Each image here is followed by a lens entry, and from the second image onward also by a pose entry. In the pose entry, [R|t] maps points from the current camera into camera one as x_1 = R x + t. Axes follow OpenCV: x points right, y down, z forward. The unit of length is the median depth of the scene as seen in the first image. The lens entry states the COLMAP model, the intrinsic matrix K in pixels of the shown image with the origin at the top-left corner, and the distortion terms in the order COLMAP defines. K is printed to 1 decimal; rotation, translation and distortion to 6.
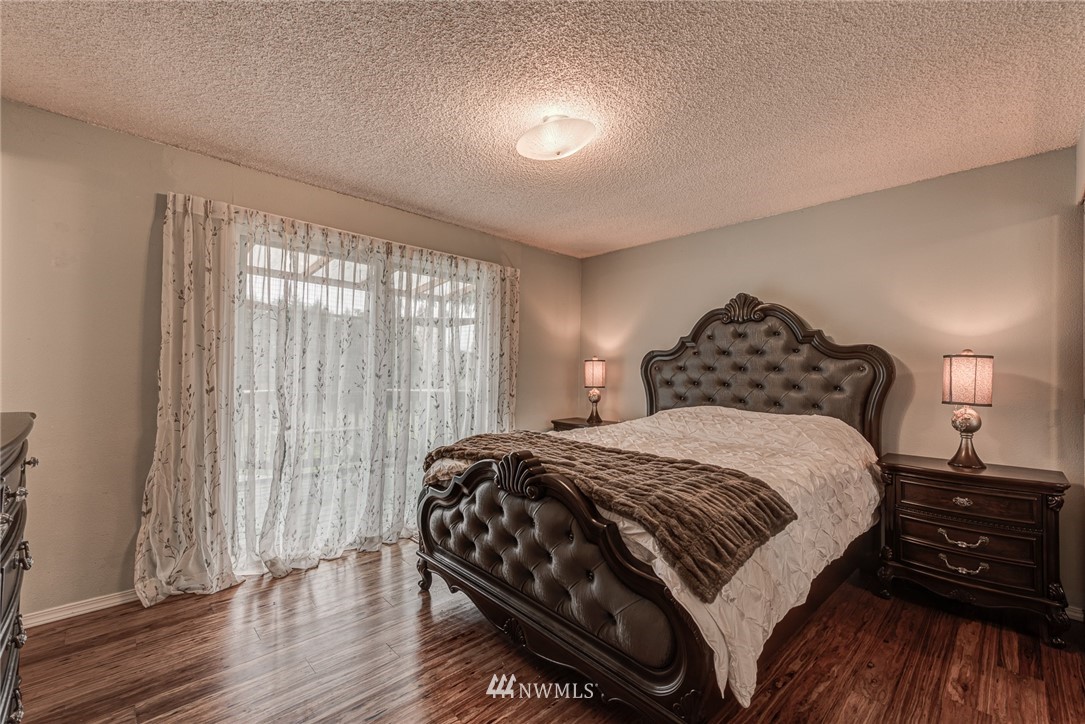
lens RADIAL K [[451.5, 0, 542.5], [0, 451.5, 362.0], [0, 0, 1]] dist [0.000003, -0.000014]
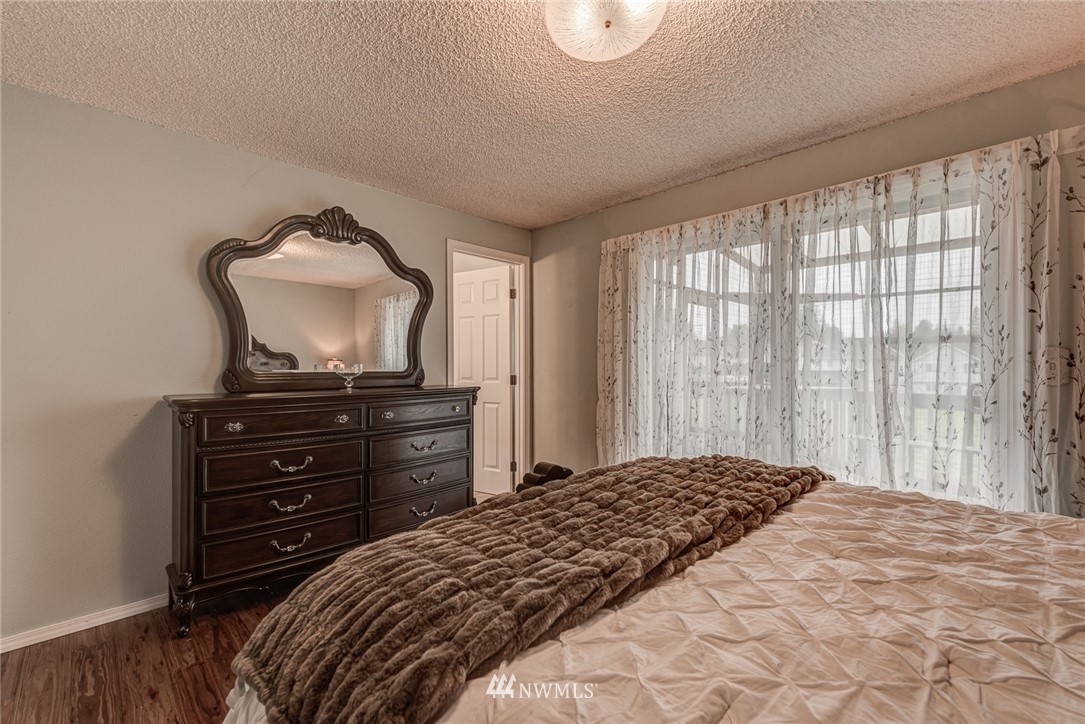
lens RADIAL K [[451.5, 0, 542.5], [0, 451.5, 362.0], [0, 0, 1]] dist [0.000003, -0.000014]
pose [[0.023316, -0.026481, -0.999377, 0.426956], [0.026880, 0.999304, -0.025852, 0.019996], [0.999367, -0.026261, 0.024012, 0.572187]]
